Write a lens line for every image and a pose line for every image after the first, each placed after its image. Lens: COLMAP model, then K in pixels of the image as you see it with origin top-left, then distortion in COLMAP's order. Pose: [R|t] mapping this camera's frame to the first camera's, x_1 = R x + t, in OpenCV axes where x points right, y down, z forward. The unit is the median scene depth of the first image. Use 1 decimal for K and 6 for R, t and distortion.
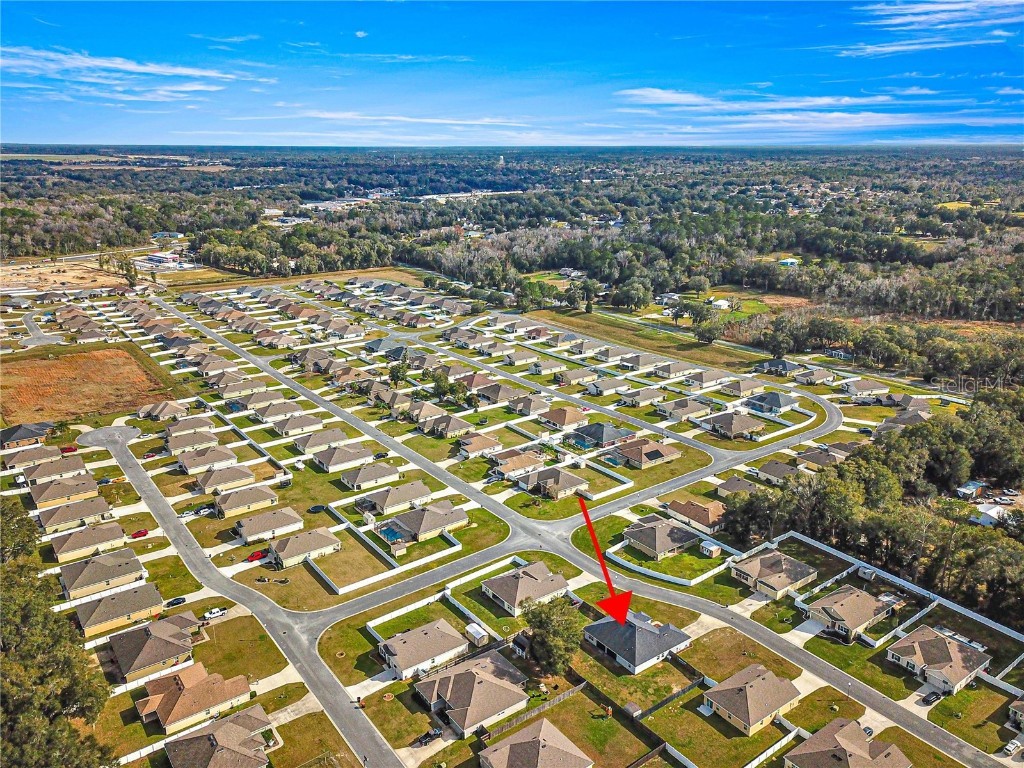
lens RADIAL K [[759.5, 0, 512.0], [0, 759.5, 384.0], [0, 0, 1]] dist [0.039104, -0.003134]
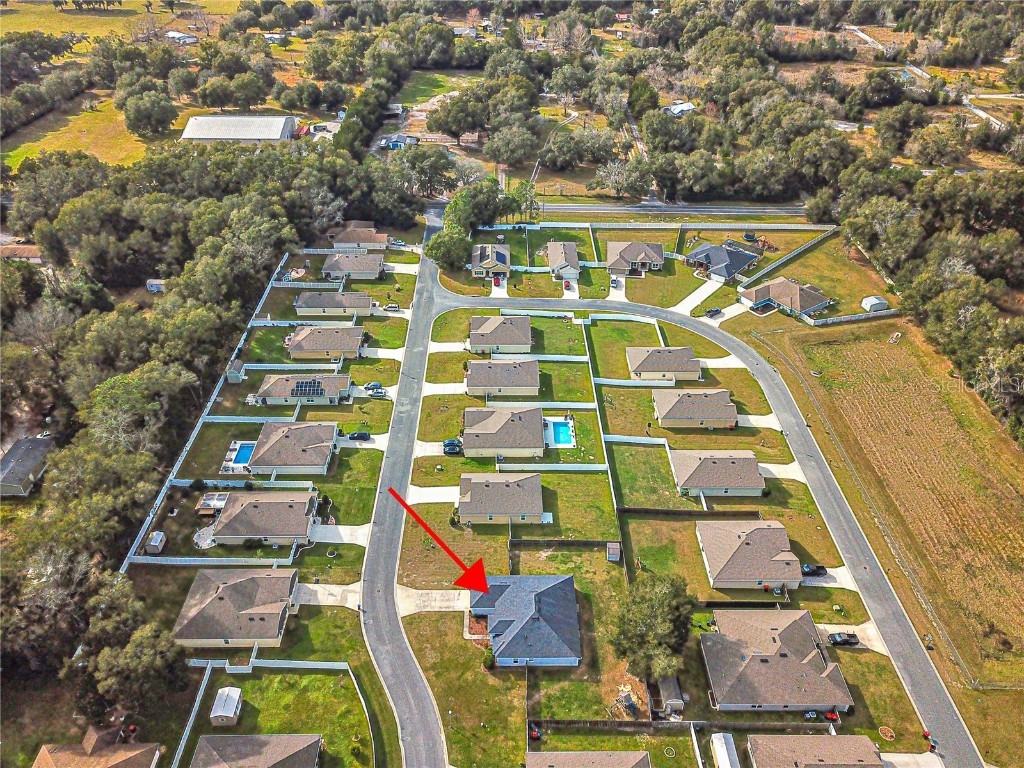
lens RADIAL K [[774.9, 0, 512.0], [0, 774.9, 384.0], [0, 0, 1]] dist [0.026918, -0.001318]
pose [[-0.813113, -0.336320, 0.475118, -0.074779], [0.169181, 0.644434, 0.745709, -0.262847], [-0.556979, 0.686727, -0.467098, 0.862105]]
